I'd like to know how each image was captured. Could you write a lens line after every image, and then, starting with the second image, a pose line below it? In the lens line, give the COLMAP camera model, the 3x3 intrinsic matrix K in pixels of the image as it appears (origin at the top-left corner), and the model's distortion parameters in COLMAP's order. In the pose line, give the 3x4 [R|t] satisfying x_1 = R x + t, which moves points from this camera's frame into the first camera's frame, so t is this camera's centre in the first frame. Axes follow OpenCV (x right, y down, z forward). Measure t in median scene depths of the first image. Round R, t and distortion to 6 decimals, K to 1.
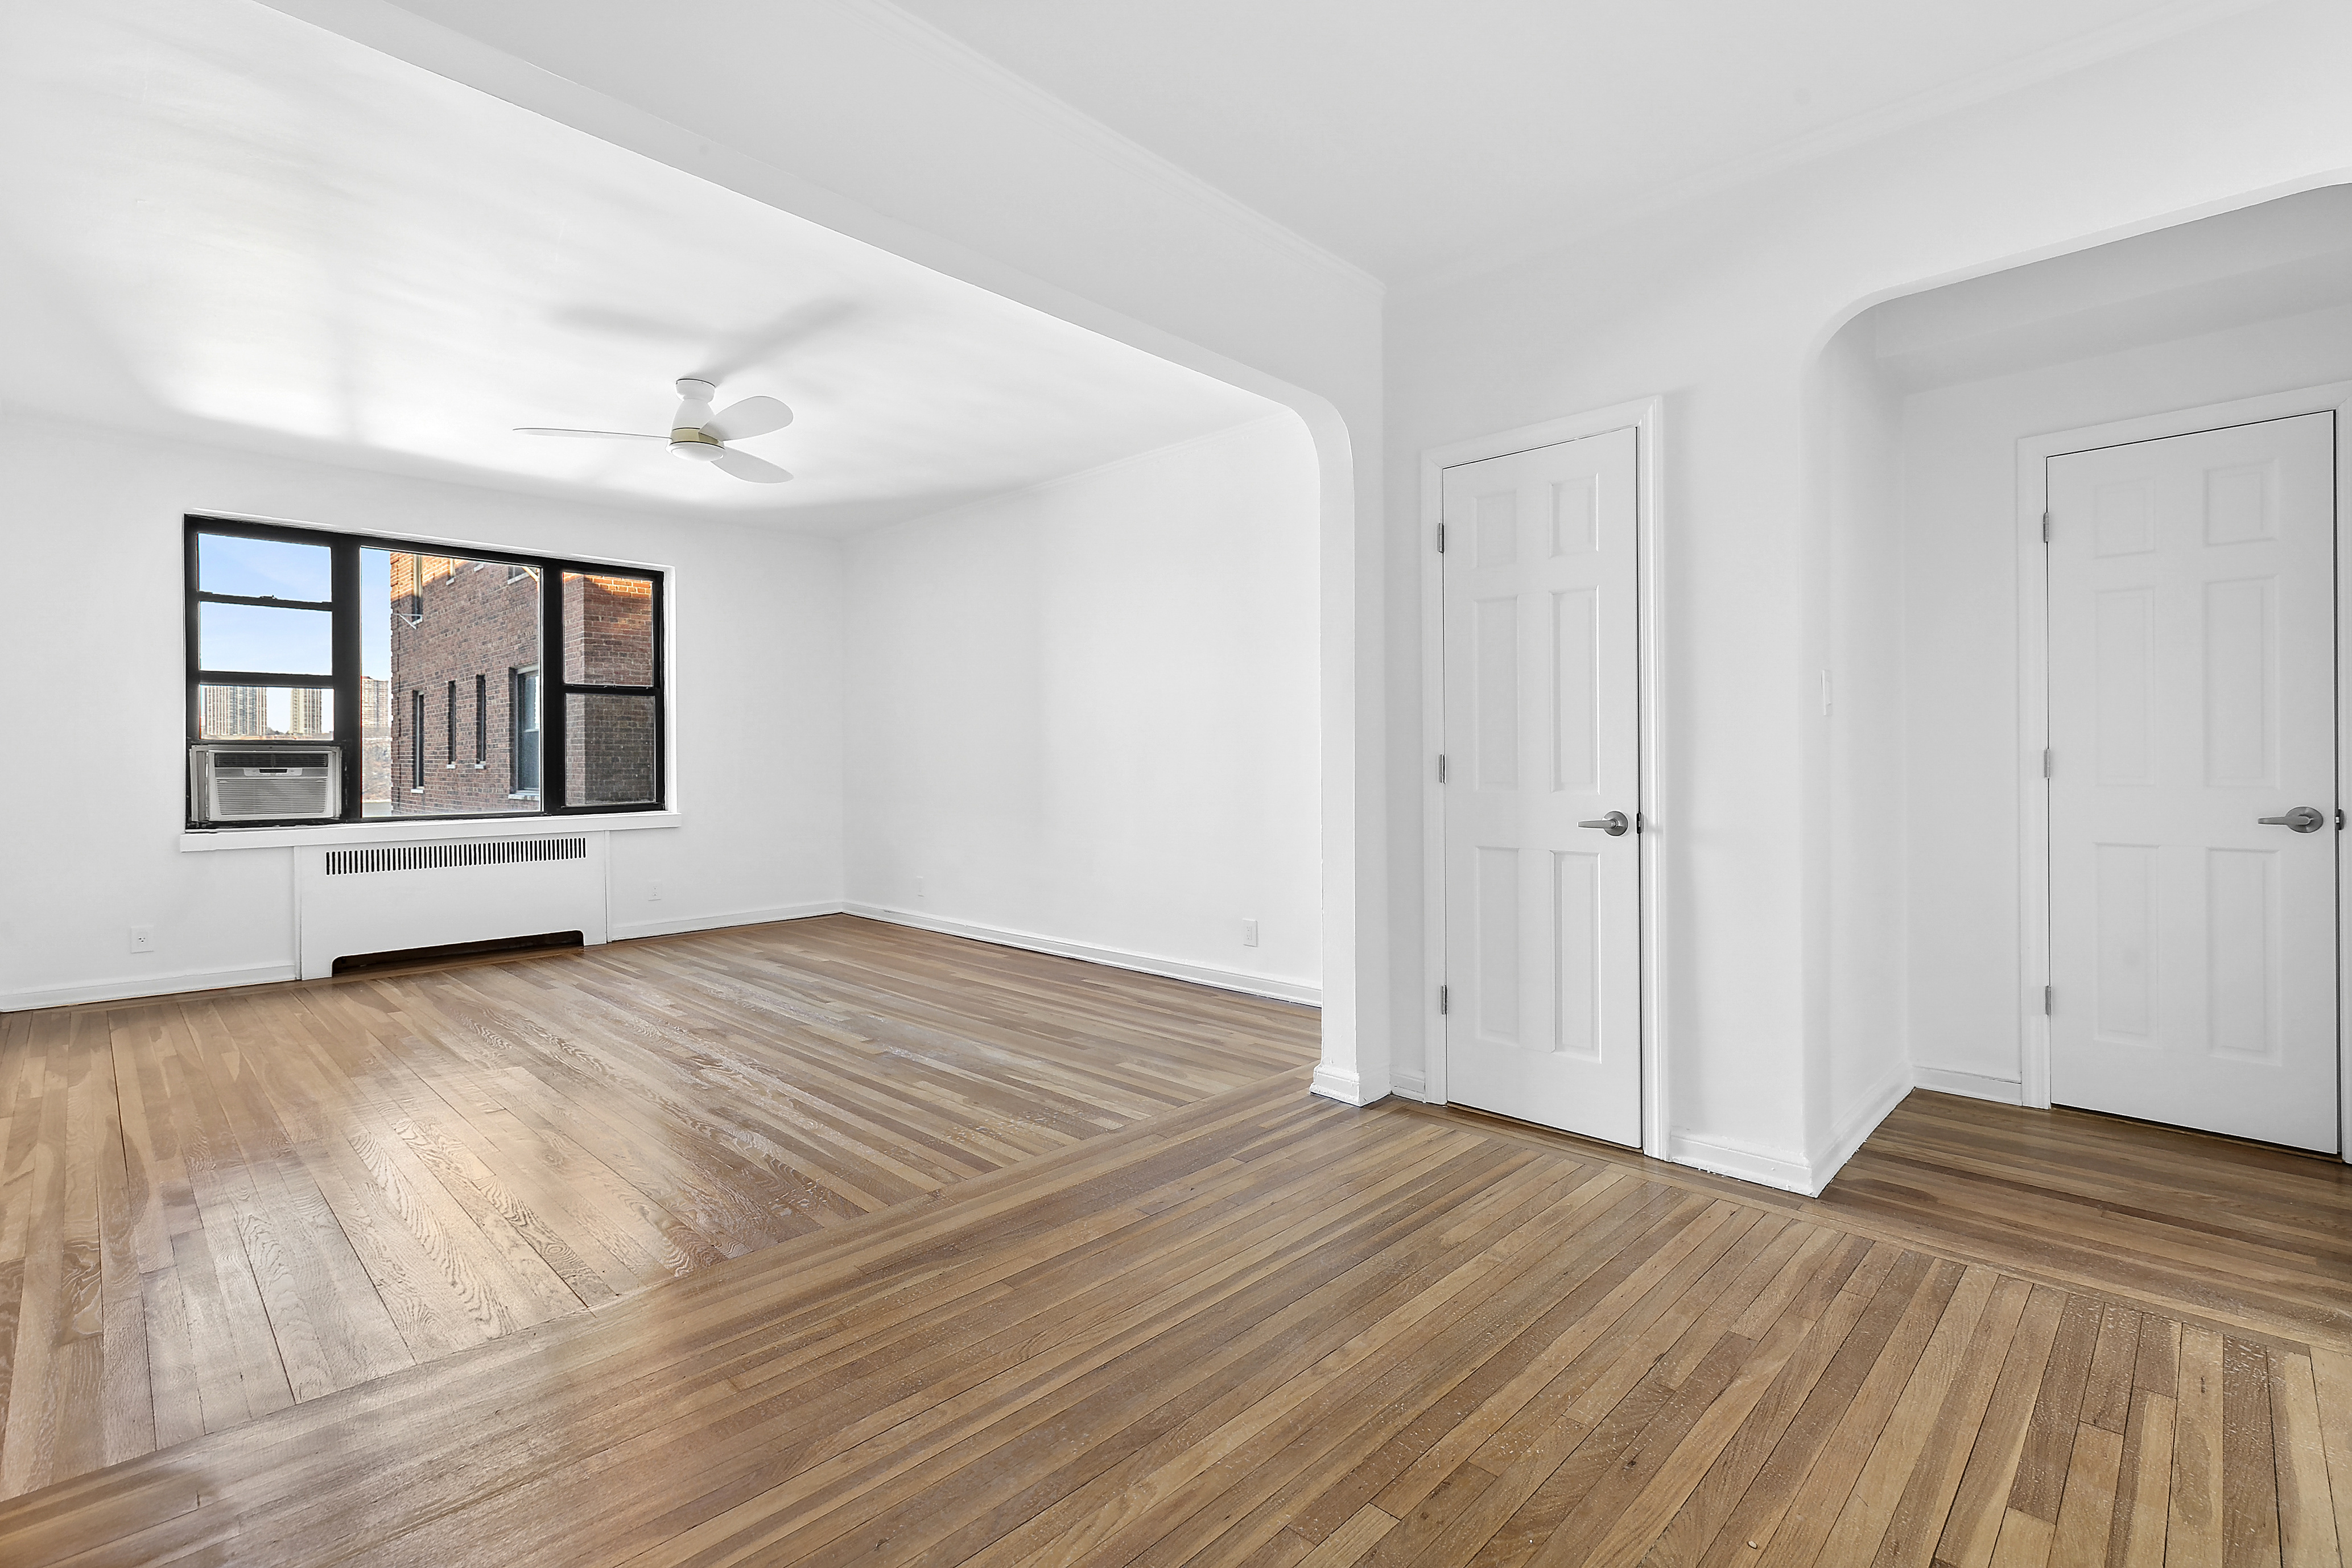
lens RADIAL K [[1061.1, 0, 1190.1], [0, 1061.1, 758.1], [0, 0, 1]] dist [0.000495, 0.000100]
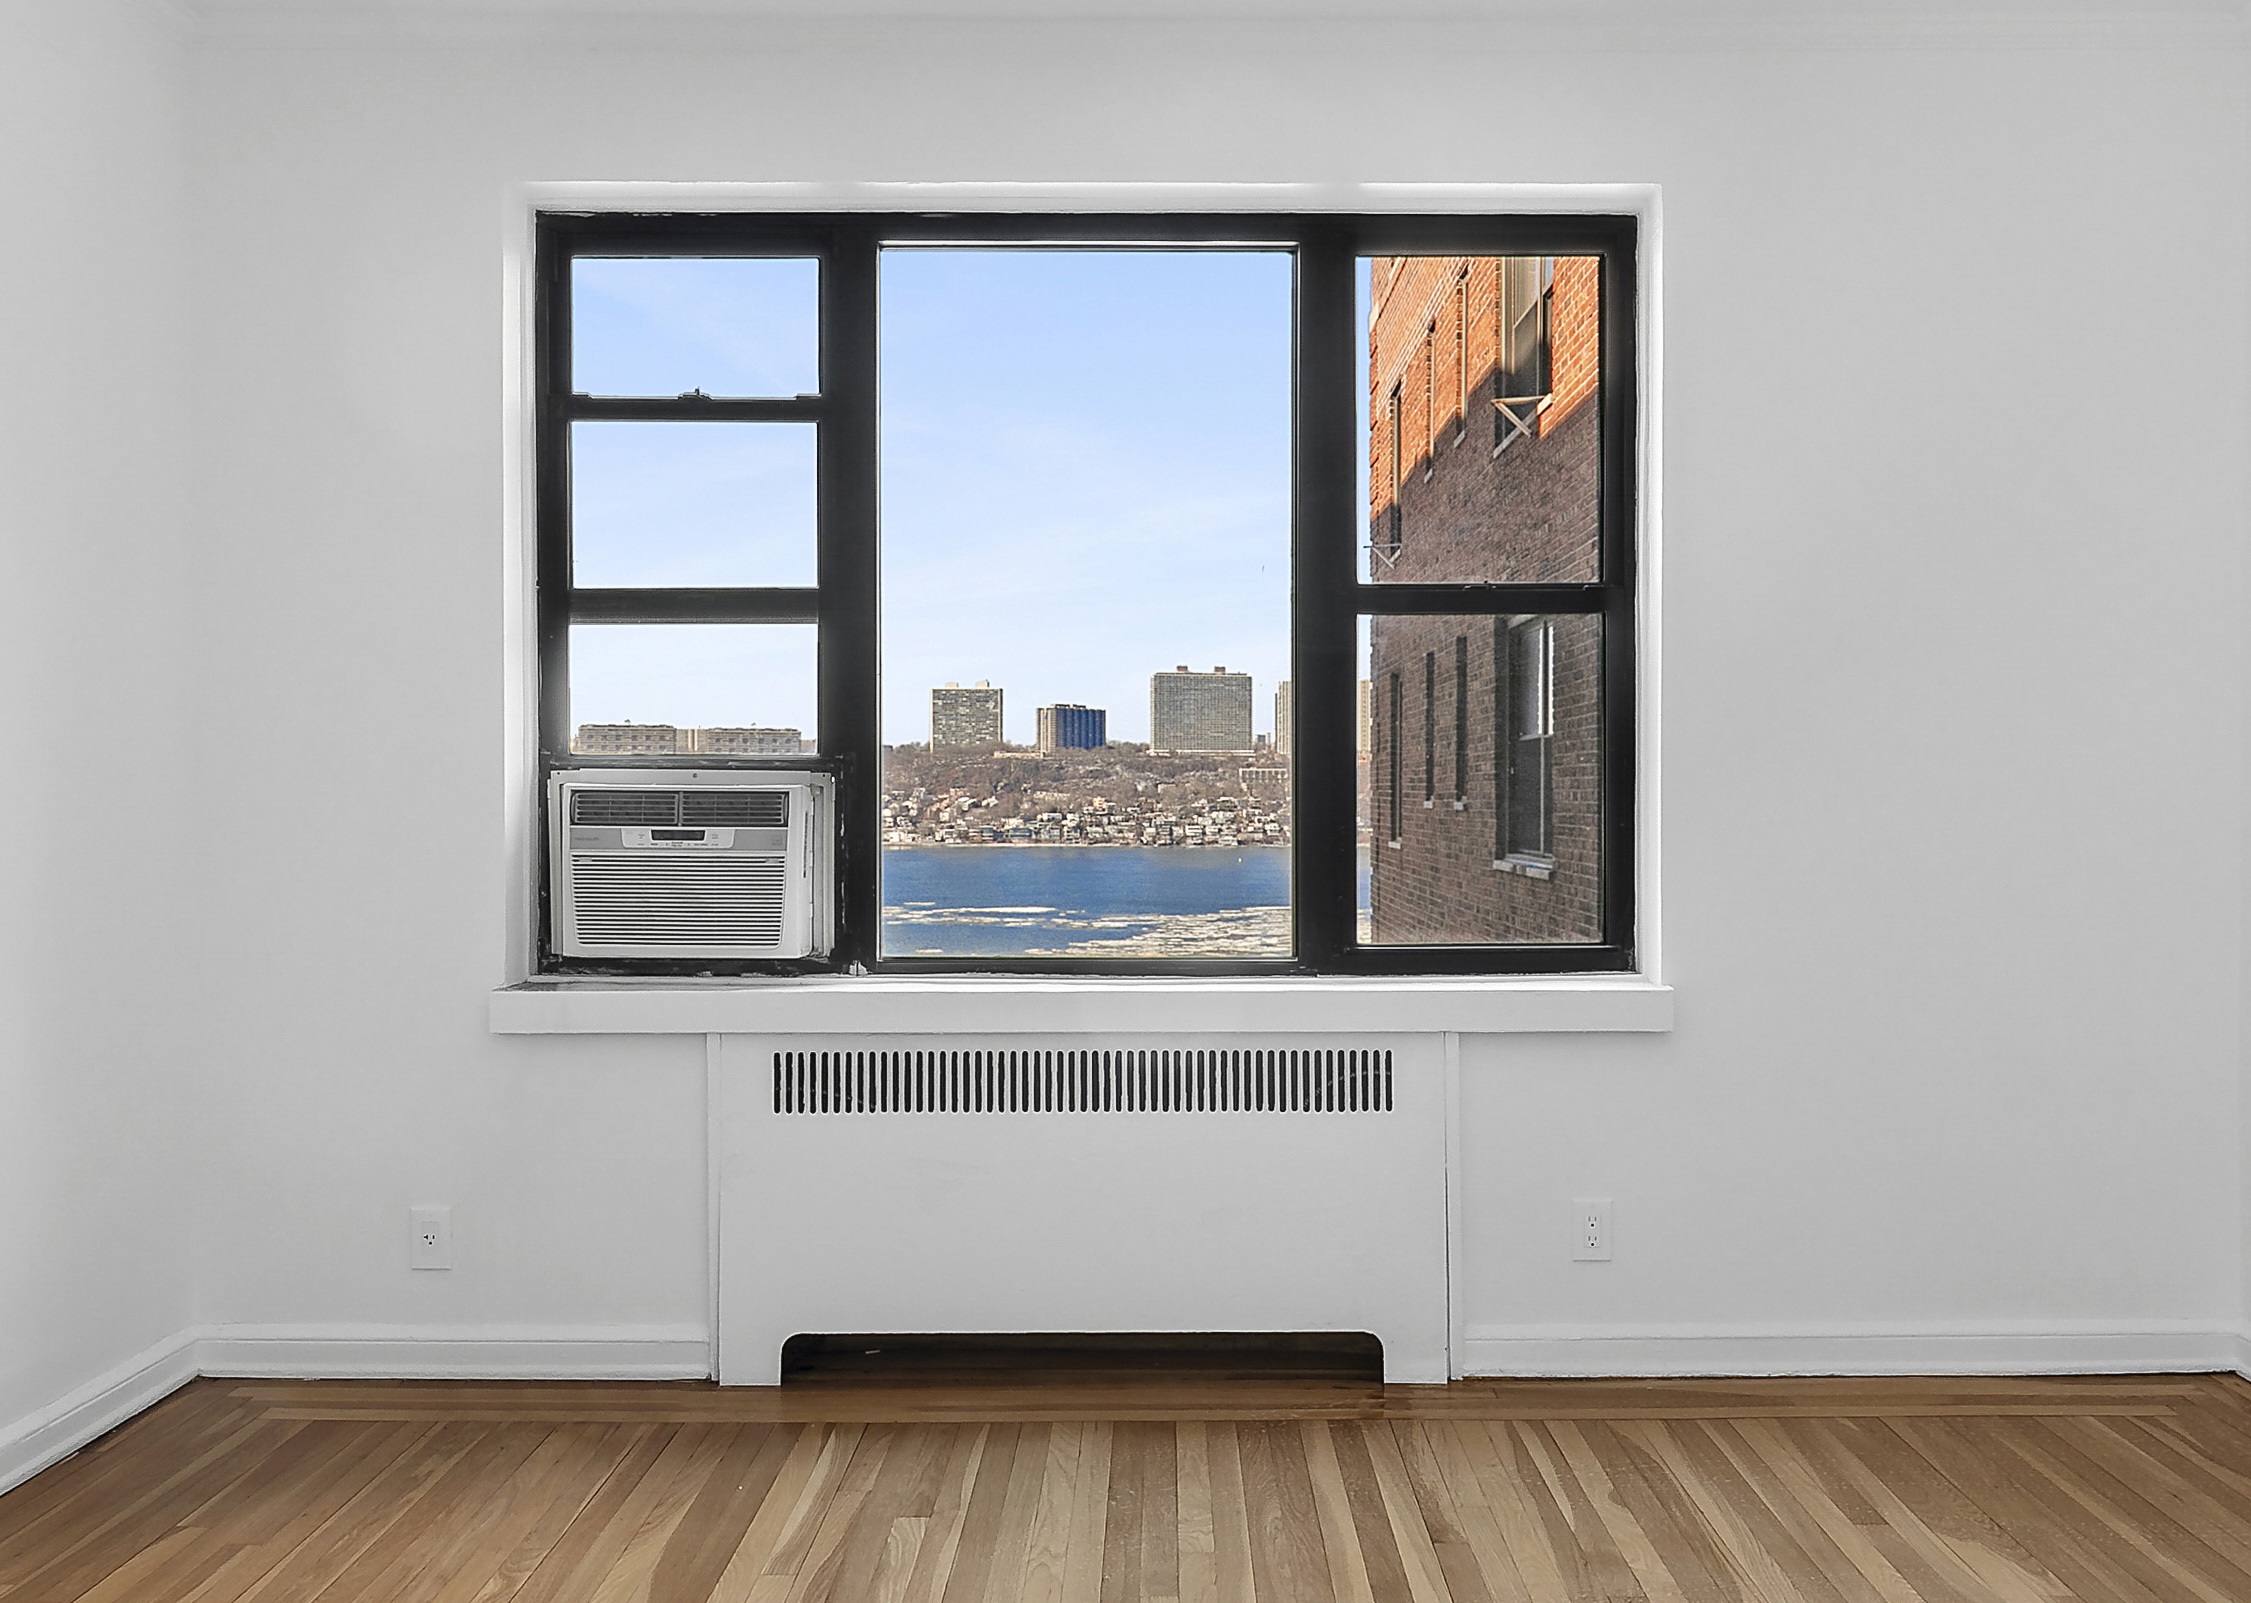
lens RADIAL K [[1874.6, 0, 1190.6], [0, 1874.6, 792.1], [0, 0, 1]] dist [0.008153, 0.001380]
pose [[0.702714, 0.007007, -0.711438, -0.230362], [-0.005244, 0.999975, 0.004669, -0.007893], [0.711453, 0.000450, 0.702734, 0.622875]]
